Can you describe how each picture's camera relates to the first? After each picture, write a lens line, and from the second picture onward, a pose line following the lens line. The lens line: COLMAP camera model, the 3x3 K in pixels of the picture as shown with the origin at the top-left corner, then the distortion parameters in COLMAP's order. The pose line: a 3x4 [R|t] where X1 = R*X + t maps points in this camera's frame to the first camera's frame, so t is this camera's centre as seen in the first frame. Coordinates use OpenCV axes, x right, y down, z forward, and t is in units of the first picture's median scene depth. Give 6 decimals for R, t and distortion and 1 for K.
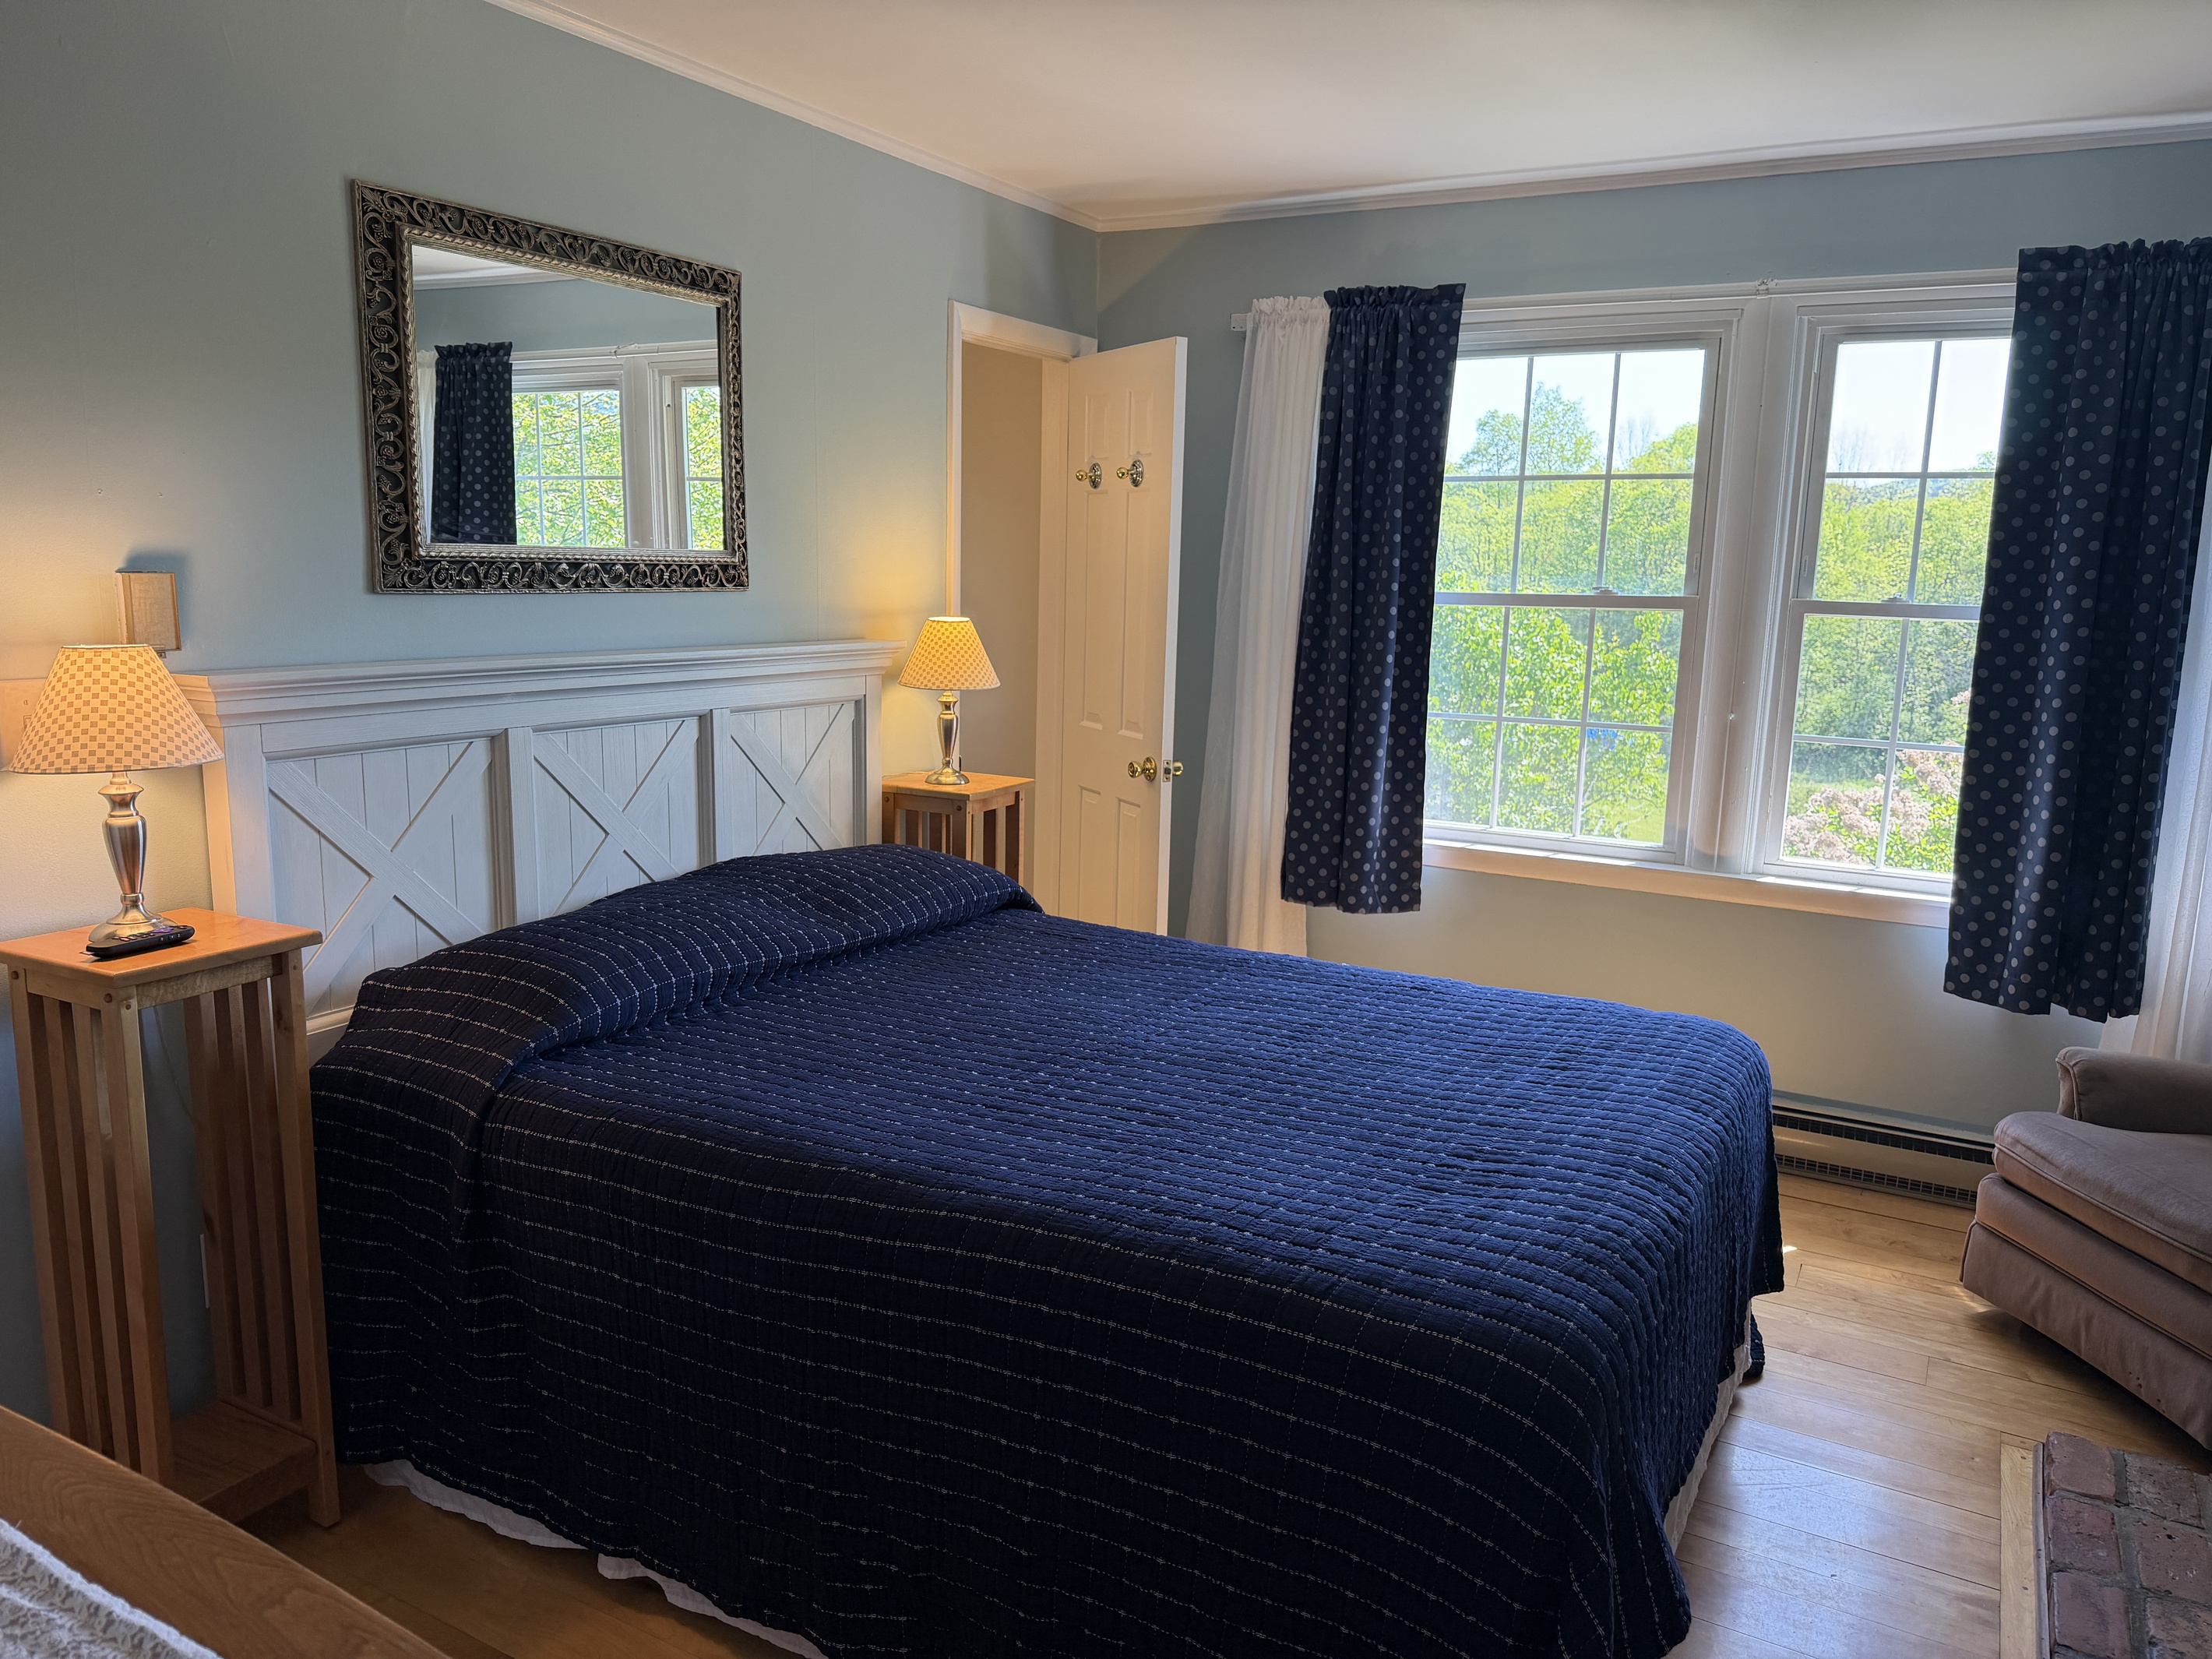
lens RADIAL K [[1555.3, 0, 1101.2], [0, 1555.3, 842.5], [0, 0, 1]] dist [0.074083, -0.106196]
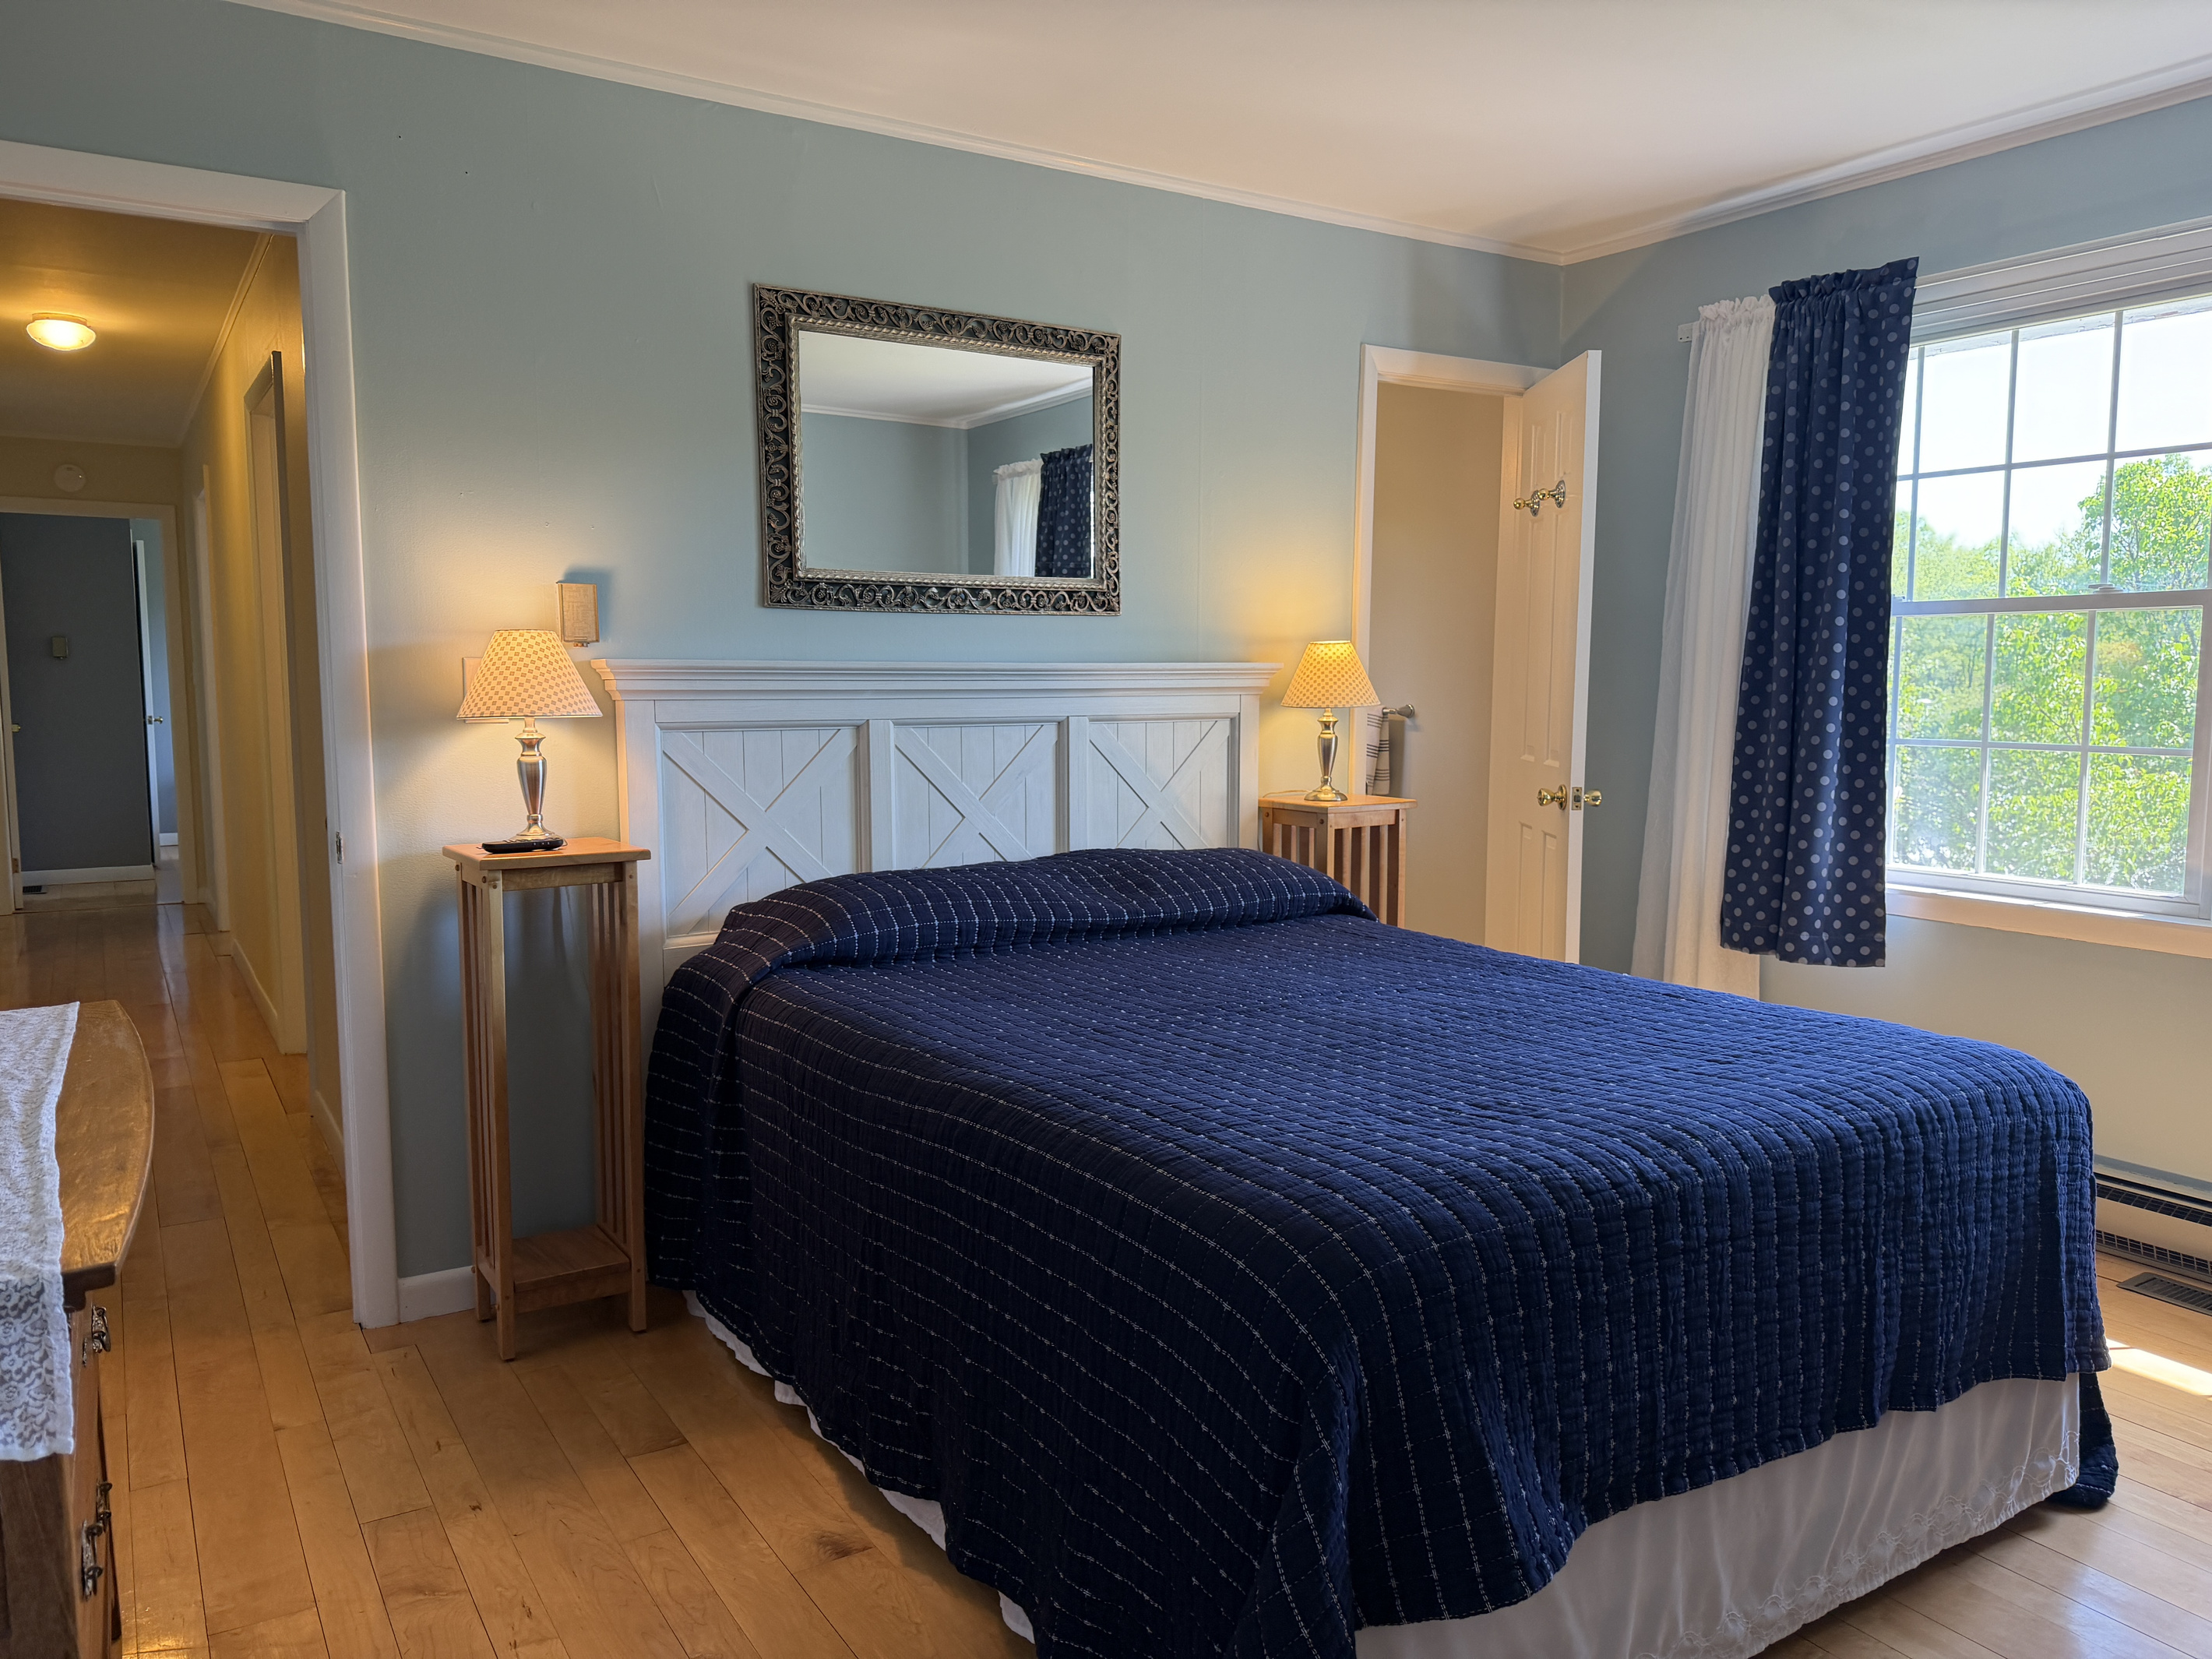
lens RADIAL K [[1555.3, 0, 1103.6], [0, 1555.3, 835.6], [0, 0, 1]] dist [0.074083, -0.106196]
pose [[0.884242, 0.025424, -0.466337, 0.289291], [-0.062539, 0.995970, -0.064286, 0.069474], [0.462823, 0.086009, 0.882268, 0.025507]]
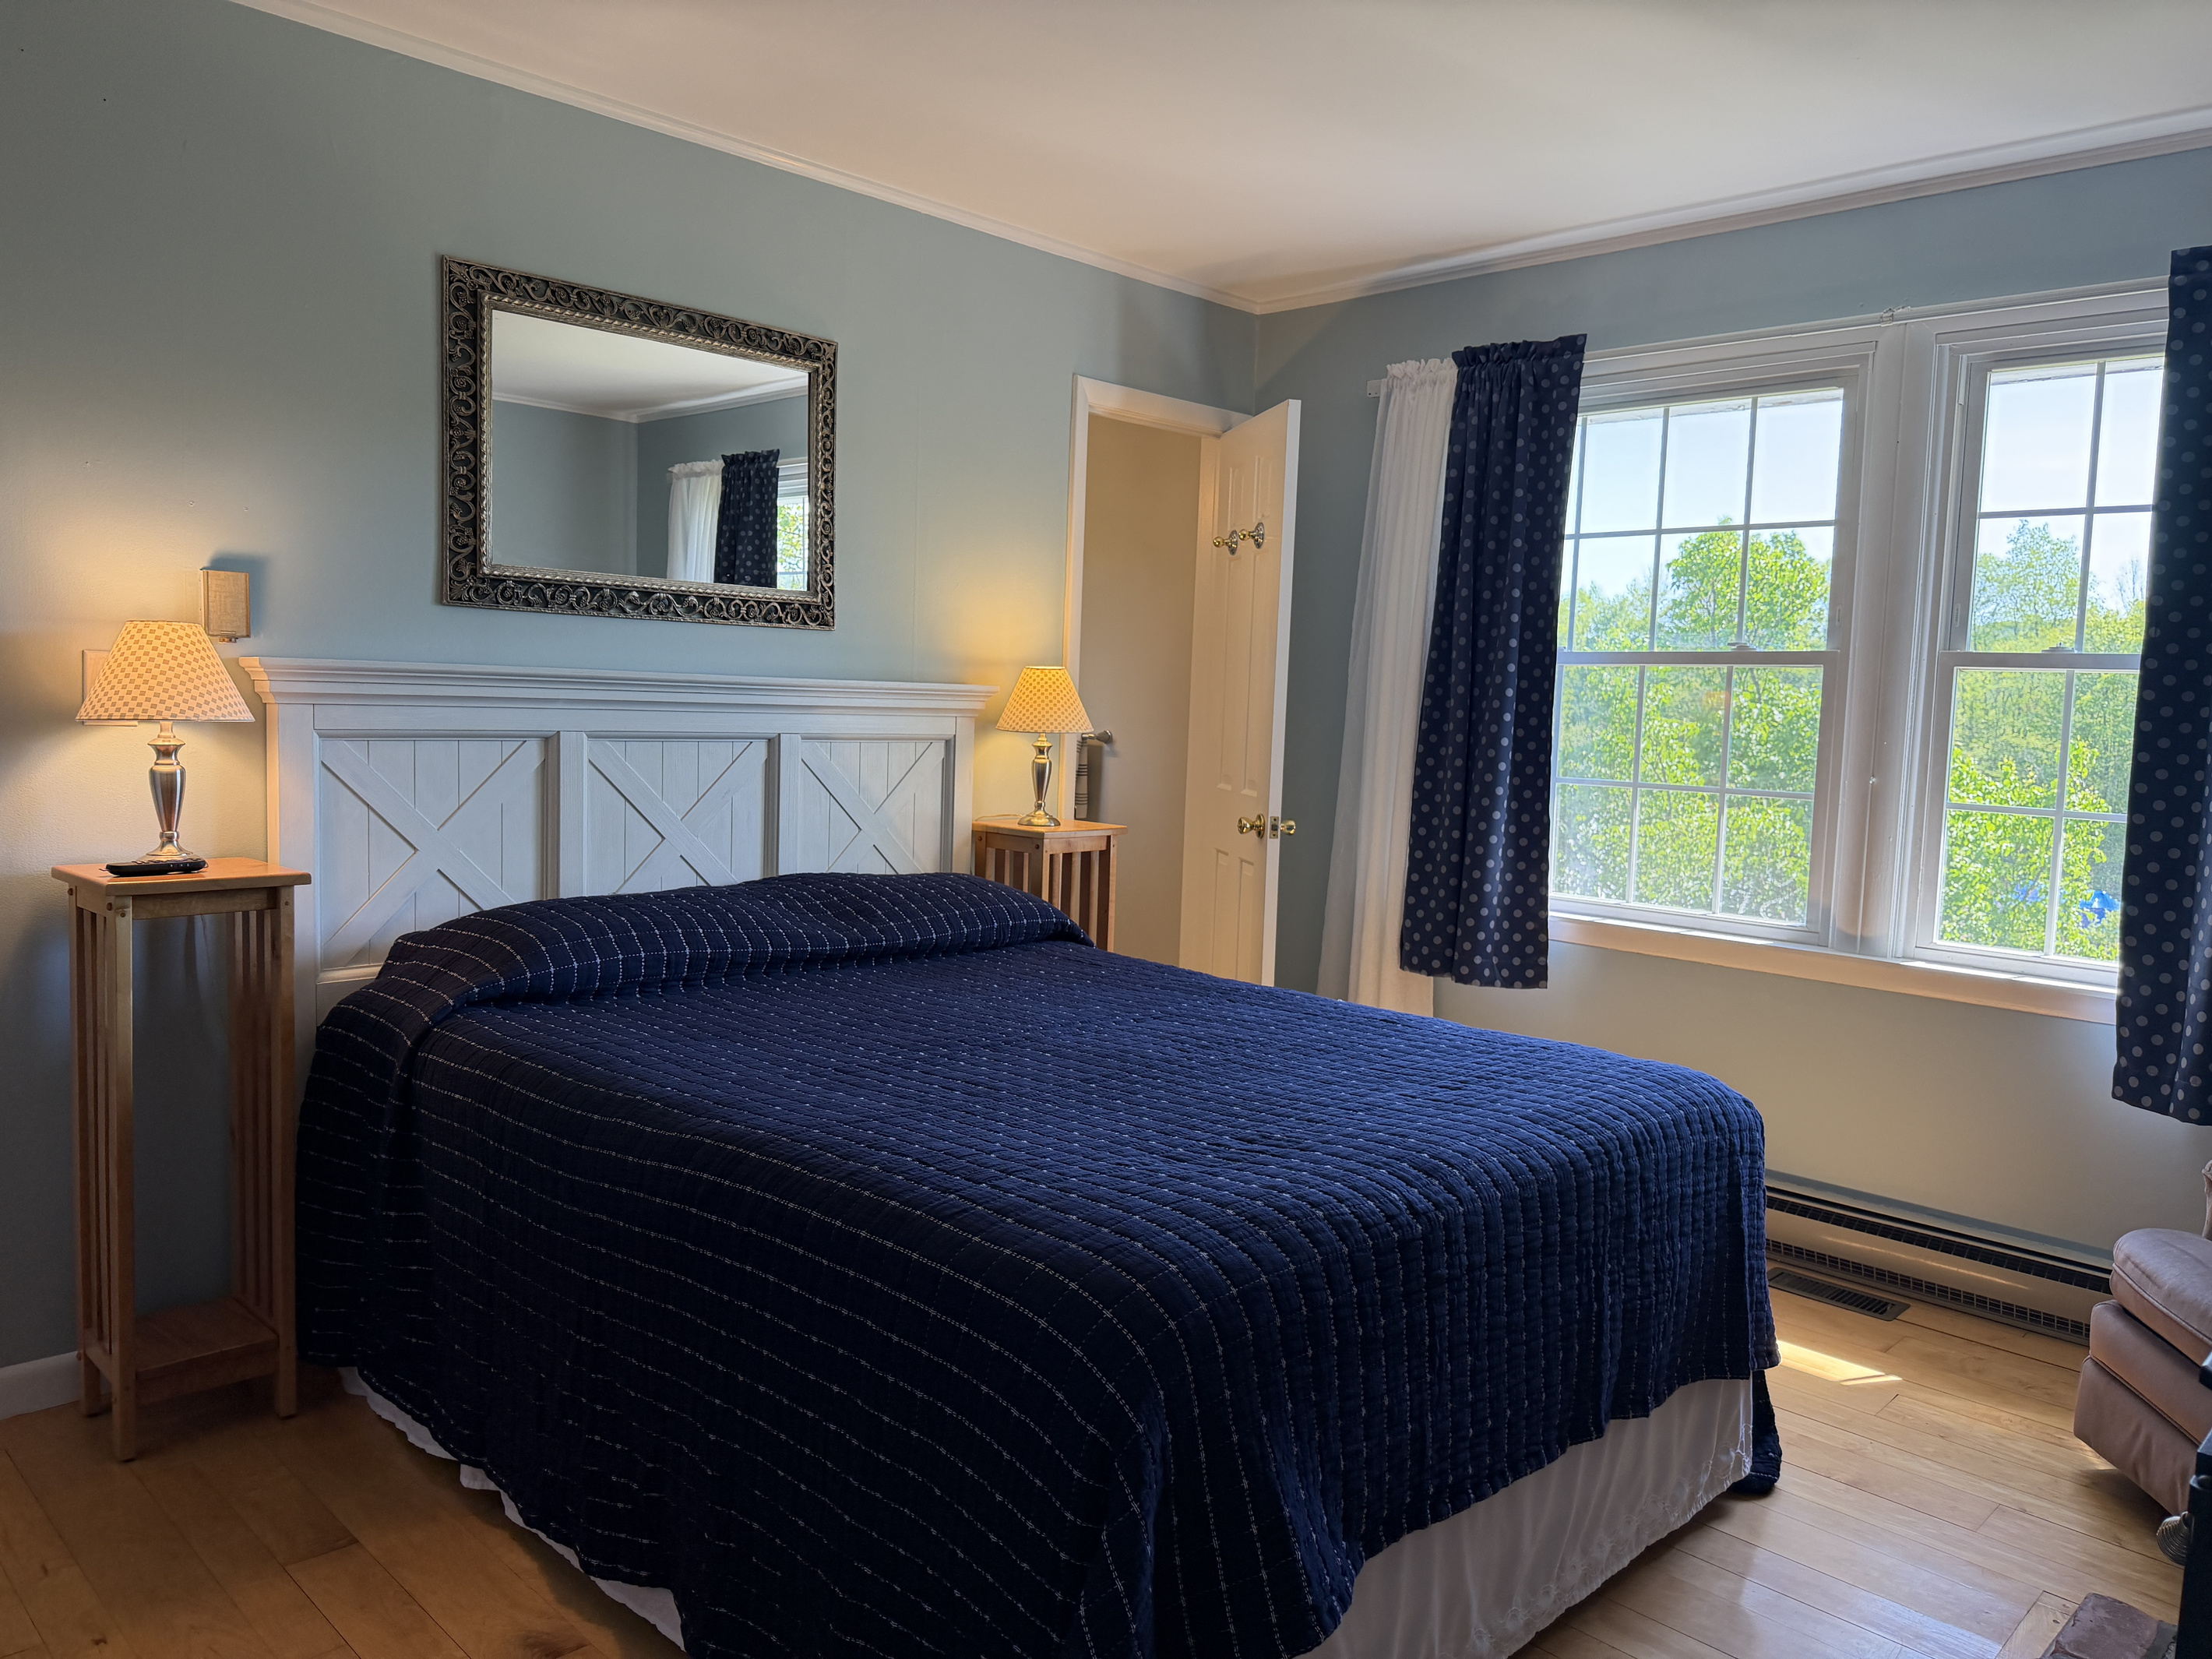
lens RADIAL K [[1555.3, 0, 1104.5], [0, 1555.3, 827.8], [0, 0, 1]] dist [0.074083, -0.106196]
pose [[0.965599, 0.032570, -0.257989, 0.239002], [-0.058211, 0.994021, -0.092383, 0.063835], [0.253437, 0.104223, 0.961721, 0.025988]]
